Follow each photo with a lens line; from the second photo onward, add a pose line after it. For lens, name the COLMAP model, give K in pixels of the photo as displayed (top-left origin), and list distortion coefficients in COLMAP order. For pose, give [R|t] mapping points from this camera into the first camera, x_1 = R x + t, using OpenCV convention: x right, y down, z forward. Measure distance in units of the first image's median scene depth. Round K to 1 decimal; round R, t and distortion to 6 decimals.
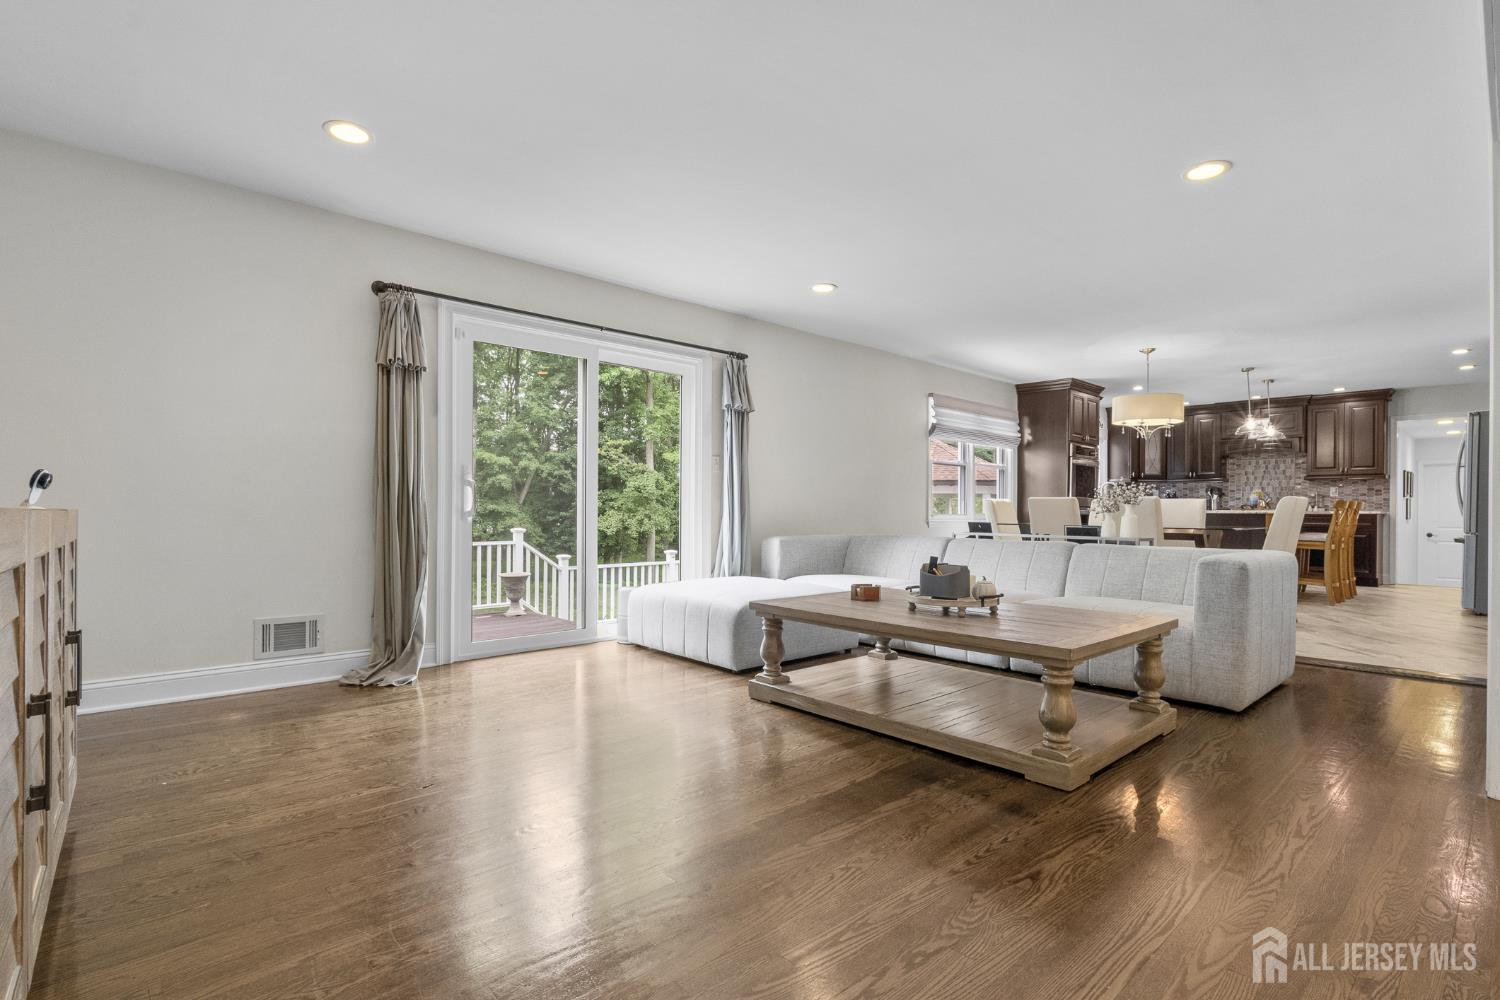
lens RADIAL K [[707.3, 0, 750.5], [0, 707.3, 498.6], [0, 0, 1]] dist [-0.010044, 0.000157]
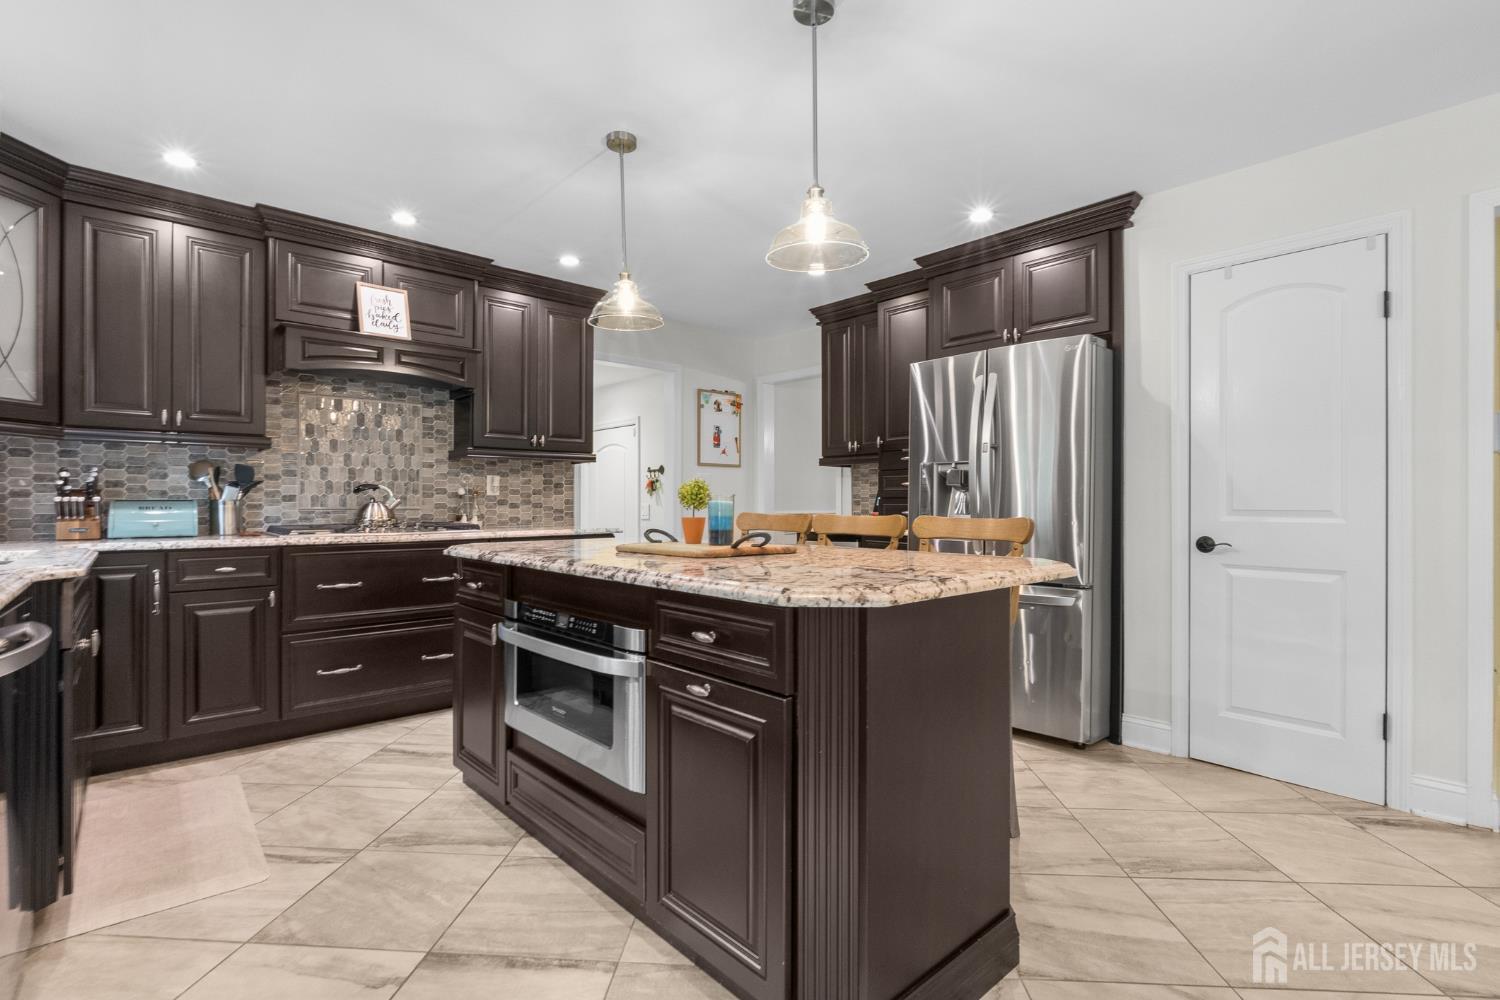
lens RADIAL K [[701.3, 0, 749.8], [0, 701.3, 503.4], [0, 0, 1]] dist [-0.003548, 0.000719]
pose [[0.017451, -0.008442, 0.999812, 0.650646], [-0.017100, 0.999816, 0.008740, -0.008424], [-0.999701, -0.017249, 0.017304, 1.465541]]
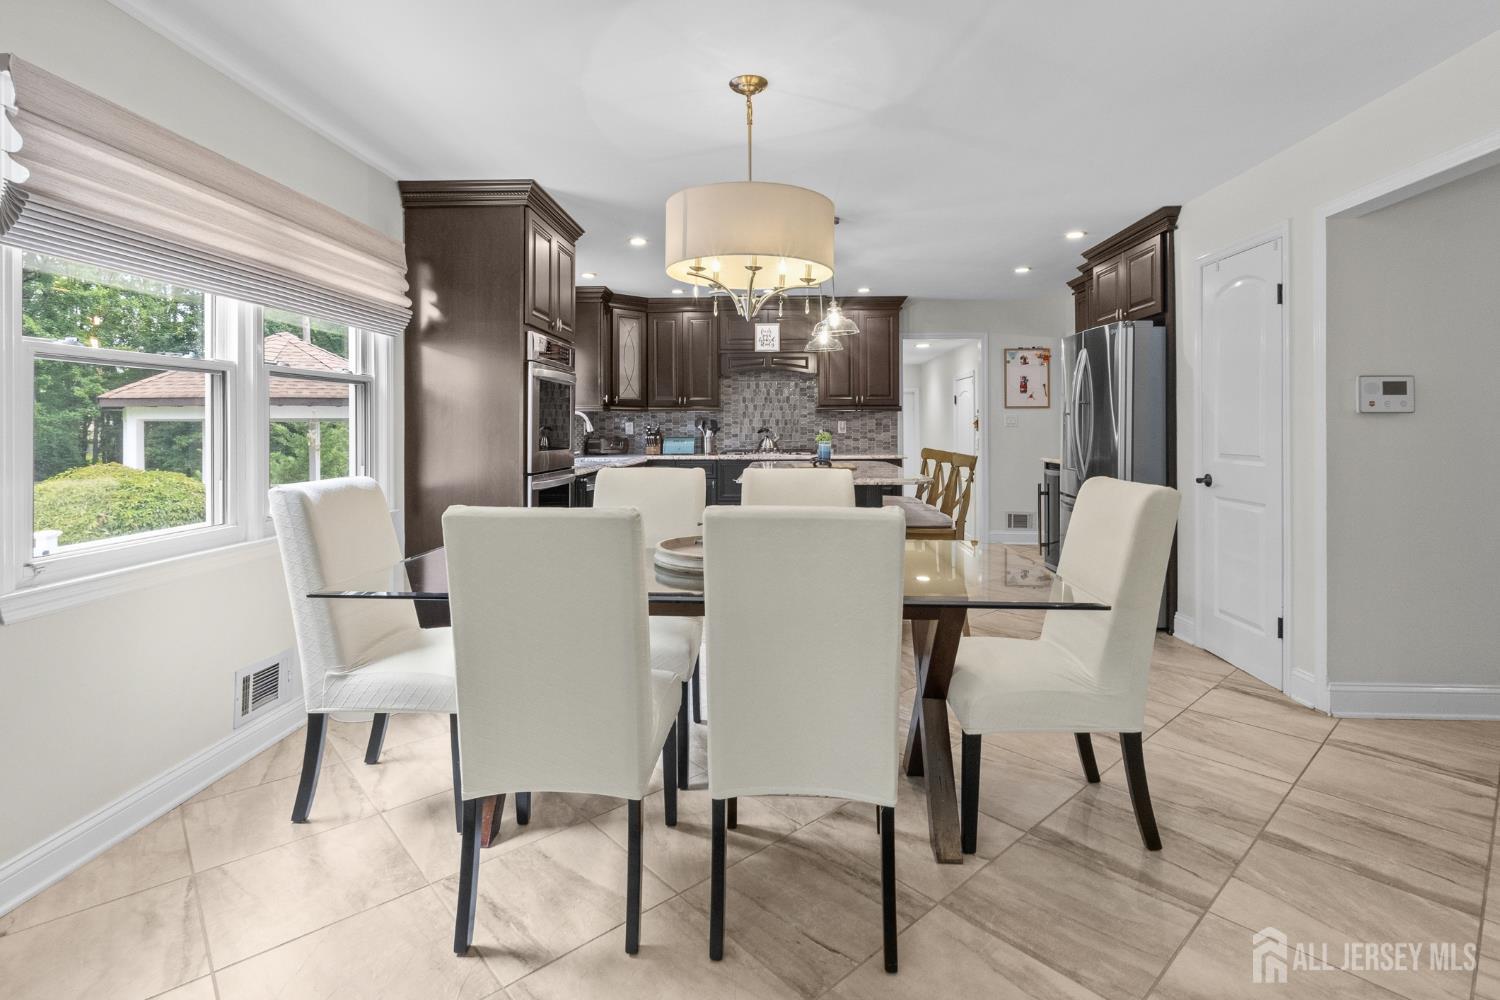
lens RADIAL K [[733.2, 0, 749.0], [0, 733.2, 414.3], [0, 0, 1]] dist [-0.002246, -0.000841]
pose [[0.711704, 0.001984, 0.702476, 0.361502], [-0.003990, 0.999991, 0.001218, -0.043035], [-0.702468, -0.003670, 0.711706, 0.905672]]
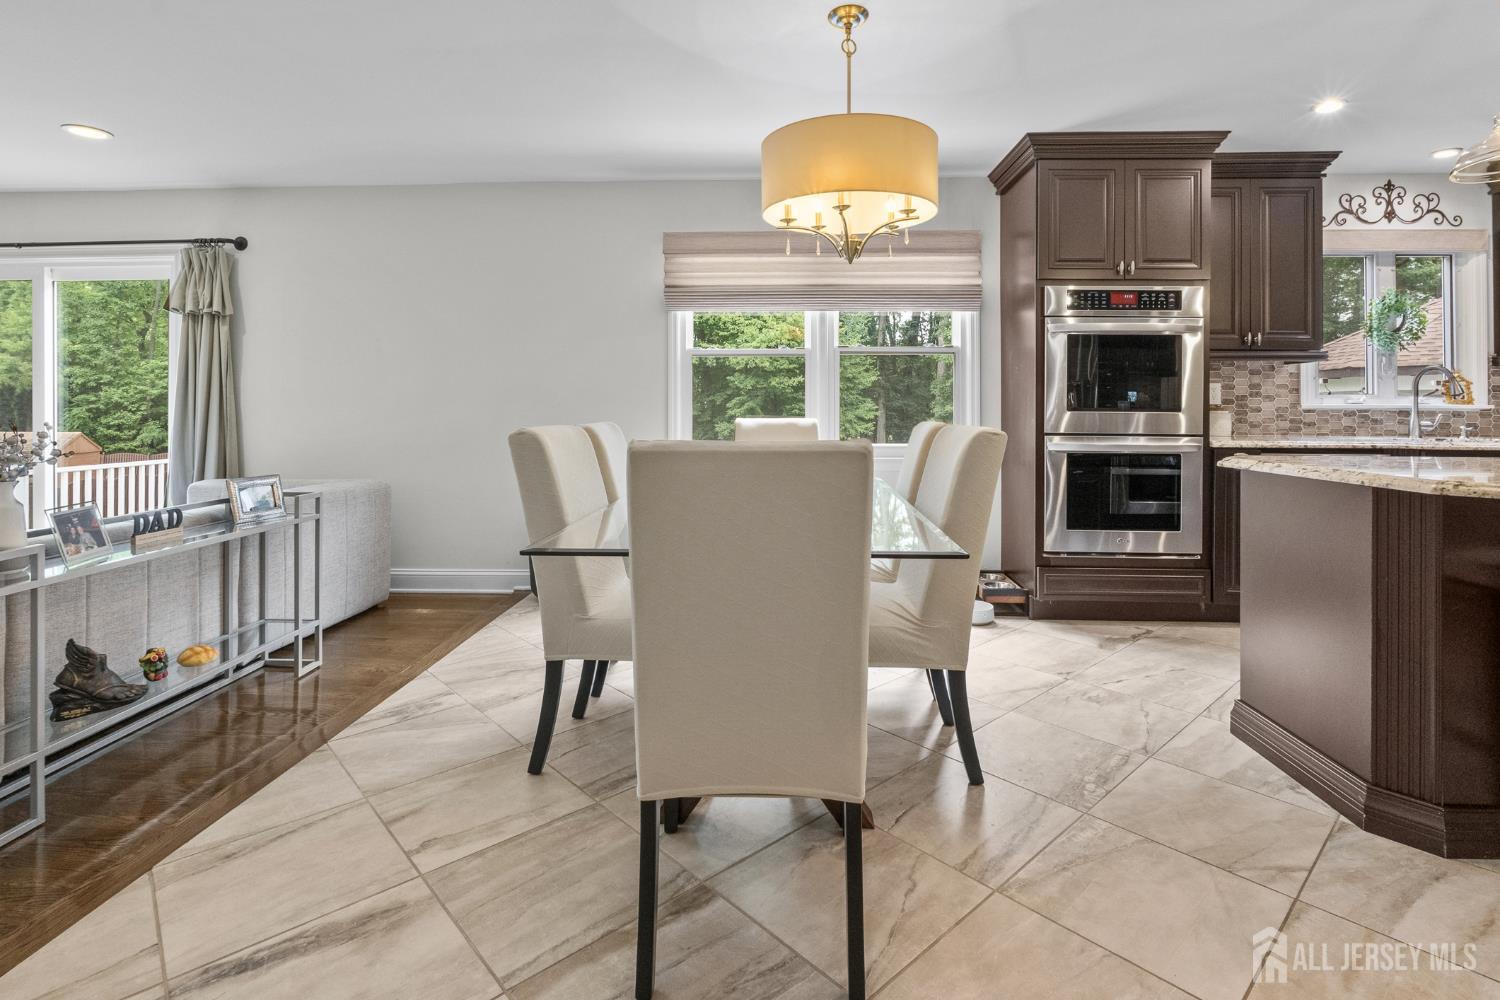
lens RADIAL K [[713.0, 0, 726.3], [0, 713.0, 405.4], [0, 0, 1]] dist [-0.015383, 0.000008]
pose [[0.699064, -0.005073, -0.715041, 0.979683], [0.013156, 0.999897, 0.005768, -0.017740], [0.714938, -0.013440, 0.699059, 0.883387]]
